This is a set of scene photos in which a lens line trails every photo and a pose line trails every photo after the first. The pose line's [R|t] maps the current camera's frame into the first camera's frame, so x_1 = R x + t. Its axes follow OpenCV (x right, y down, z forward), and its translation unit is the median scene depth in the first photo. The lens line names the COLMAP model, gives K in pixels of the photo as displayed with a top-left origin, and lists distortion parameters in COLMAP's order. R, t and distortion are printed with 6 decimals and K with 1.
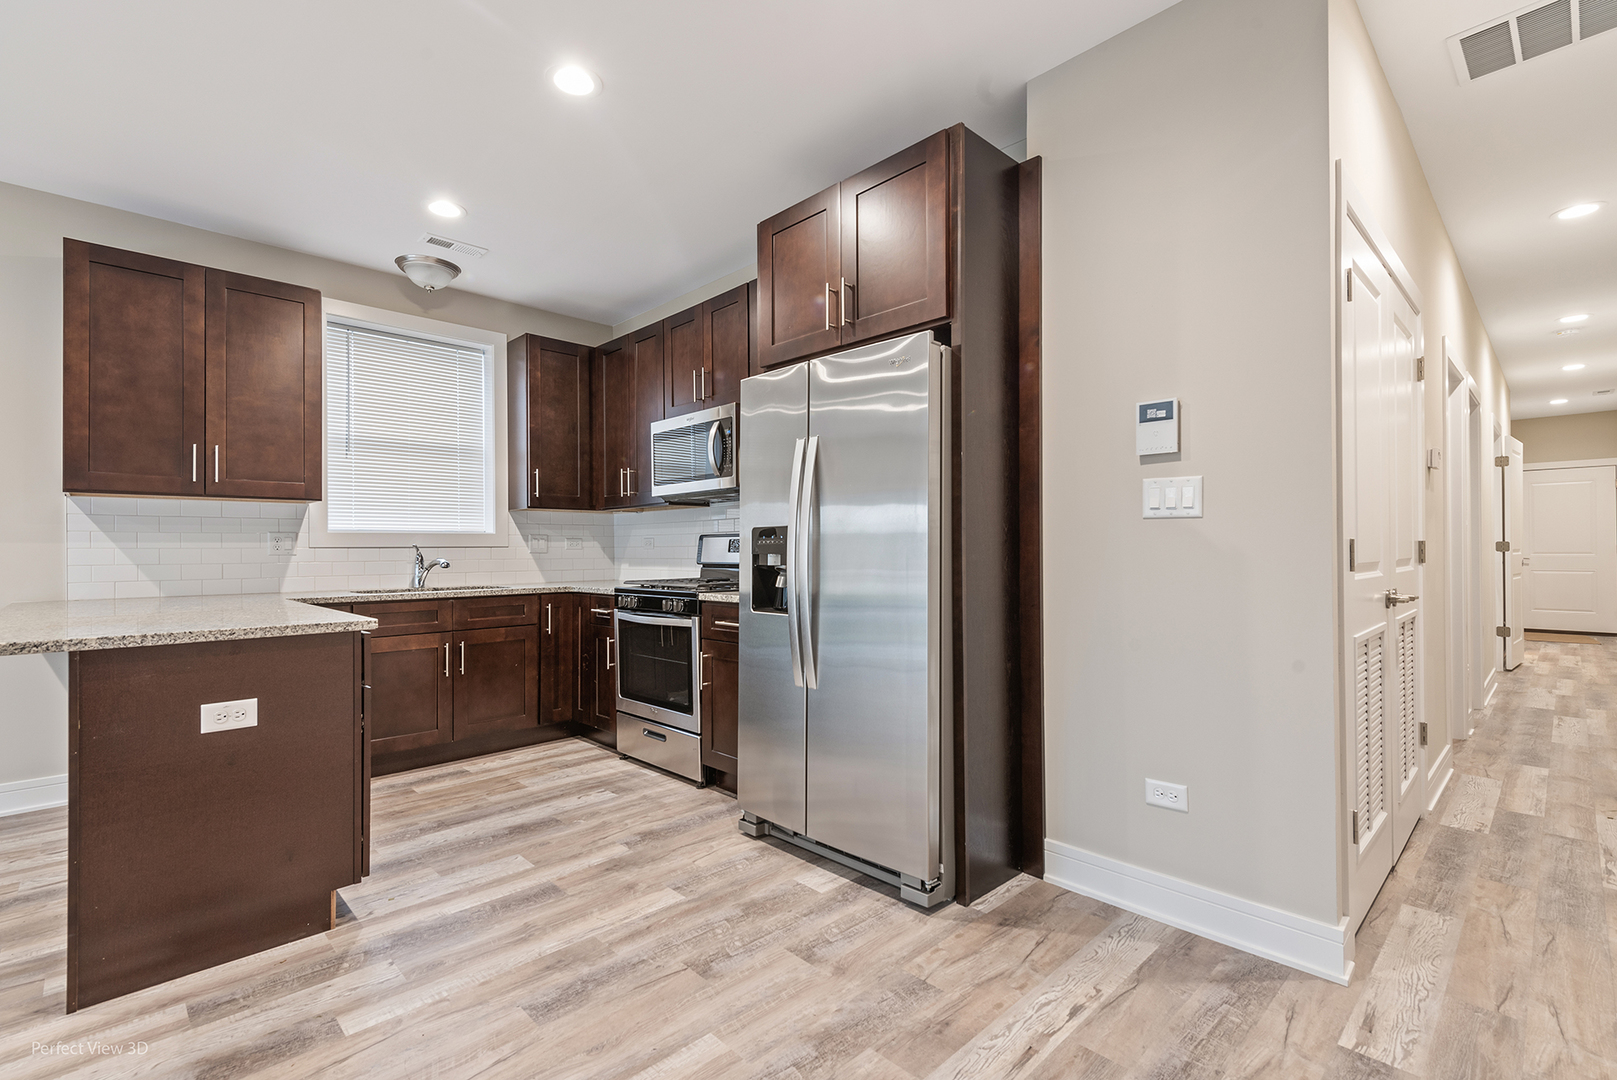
lens RADIAL K [[731.2, 0, 808.5], [0, 731.2, 540.0], [0, 0, 1]] dist [0.009128, -0.000143]
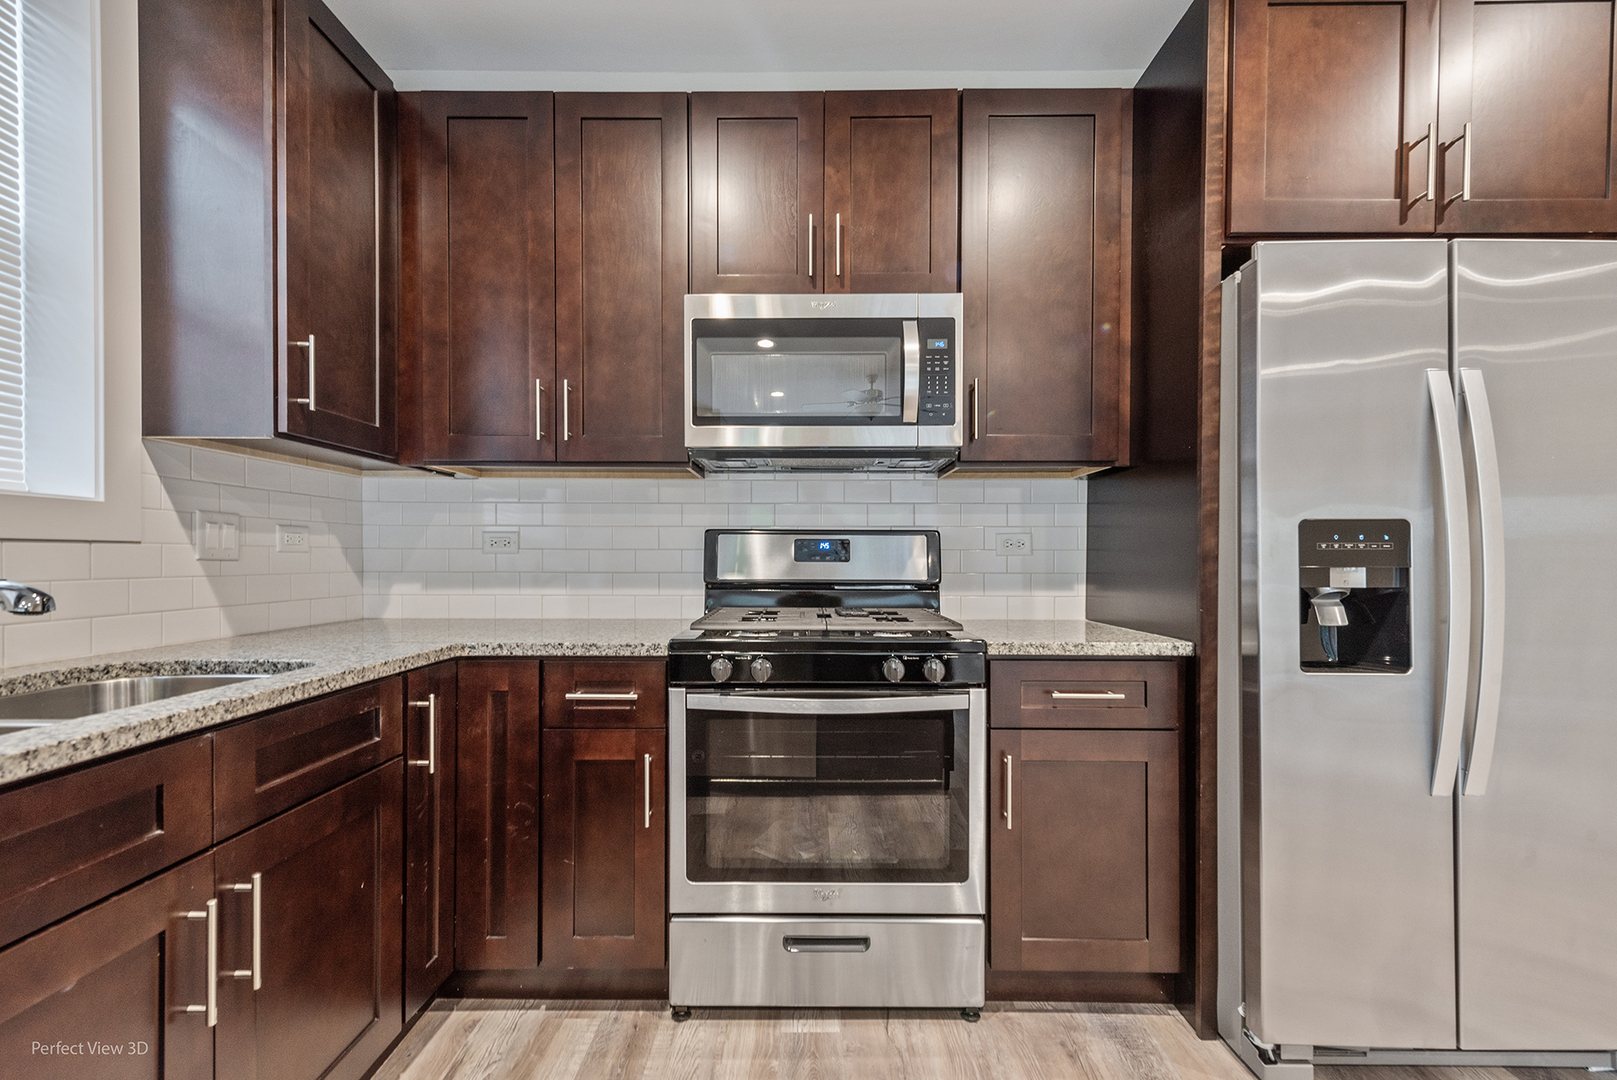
lens RADIAL K [[678.1, 0, 809.0], [0, 678.1, 554.7], [0, 0, 1]] dist [0.002354, 0.000178]
pose [[0.695944, 0.010363, 0.718021, -0.645009], [-0.017995, 0.999834, 0.003012, 0.013419], [-0.717871, -0.015017, 0.696015, 0.841479]]
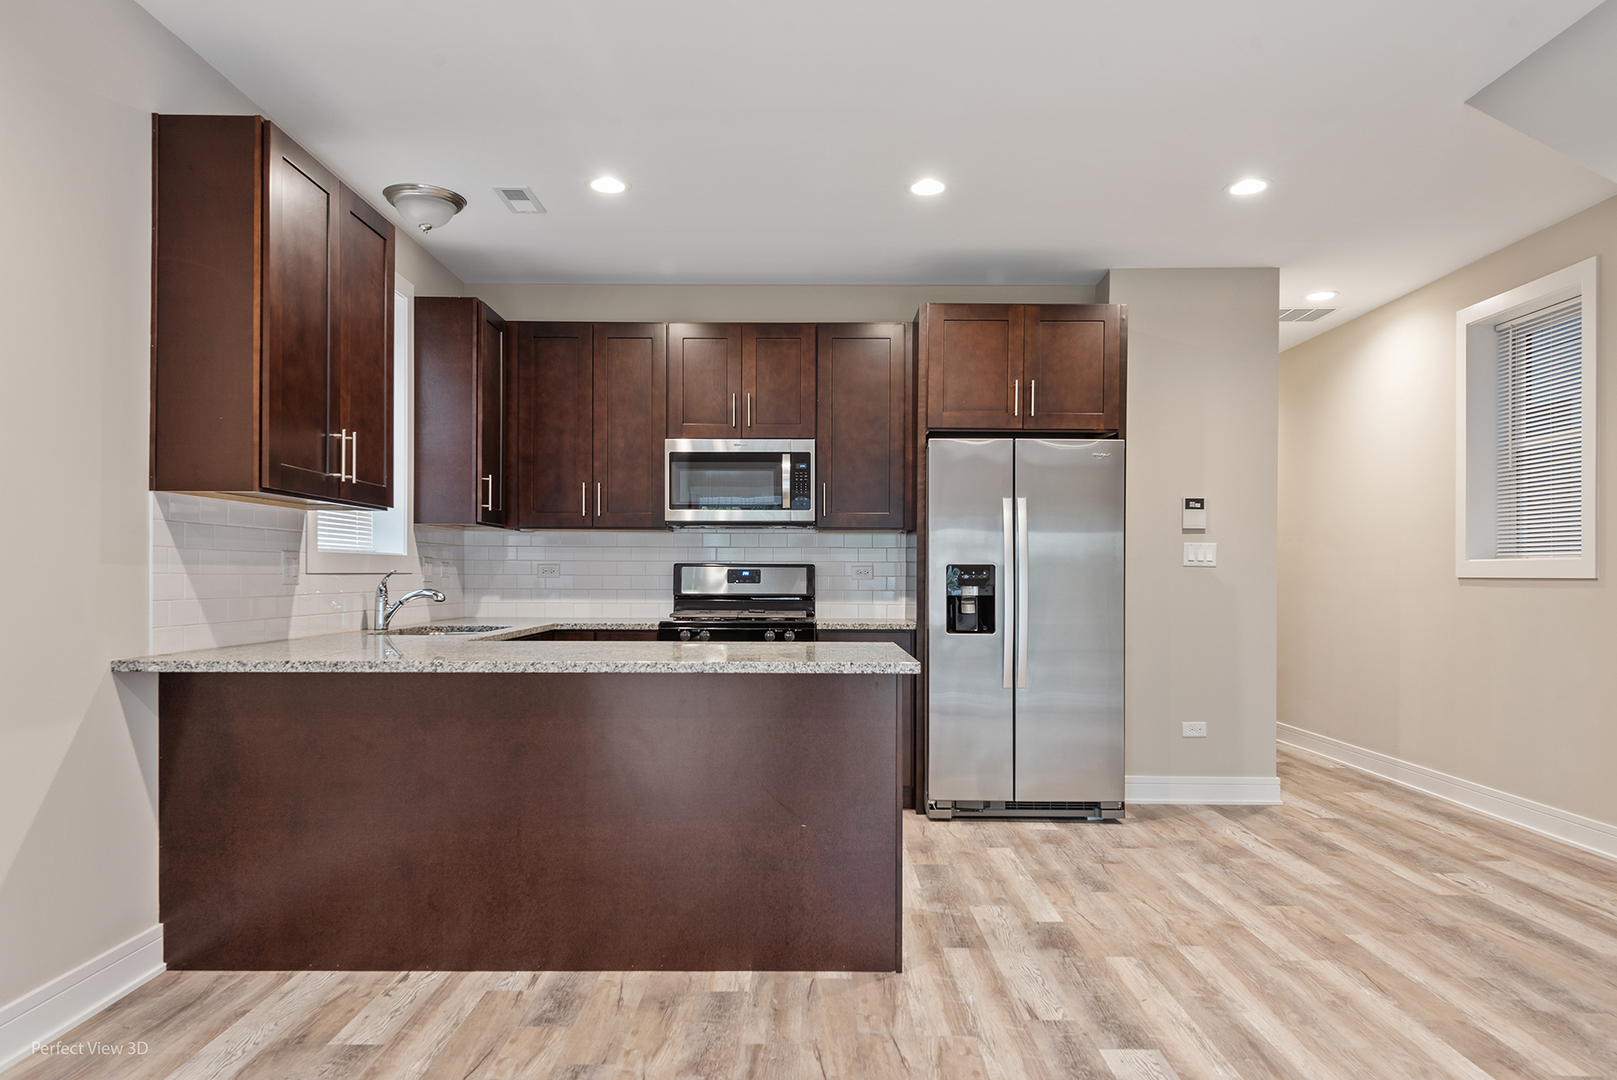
lens RADIAL K [[1054.7, 0, 804.1], [0, 1054.7, 562.6], [0, 0, 1]] dist [0.026109, 0.000046]
pose [[0.697596, 0.018181, 0.716261, -1.379849], [-0.020096, 0.999781, -0.005806, -0.004800], [-0.716210, -0.010344, 0.697808, -0.043665]]
